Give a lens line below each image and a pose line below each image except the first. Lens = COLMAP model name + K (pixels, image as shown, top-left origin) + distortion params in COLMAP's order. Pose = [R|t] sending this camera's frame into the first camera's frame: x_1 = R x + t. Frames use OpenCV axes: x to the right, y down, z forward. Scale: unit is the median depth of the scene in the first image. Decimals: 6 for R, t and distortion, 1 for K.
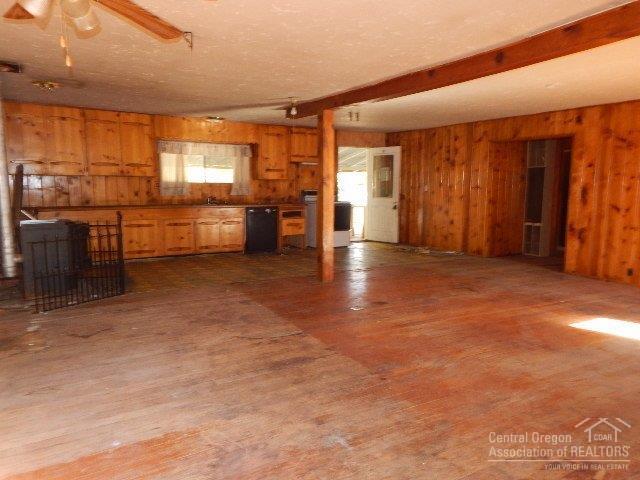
lens RADIAL K [[469.8, 0, 320.0], [0, 469.8, 240.0], [0, 0, 1]] dist [0.100324, -0.052331]
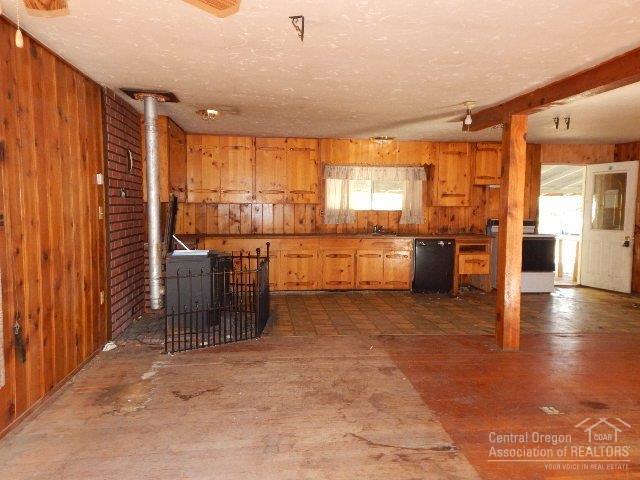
lens RADIAL K [[469.8, 0, 320.0], [0, 469.8, 240.0], [0, 0, 1]] dist [0.100324, -0.052331]
pose [[0.917645, 0.033611, -0.395977, 0.026189], [-0.052429, 0.997947, -0.036793, -0.029251], [0.393927, 0.054524, 0.917523, 0.158914]]
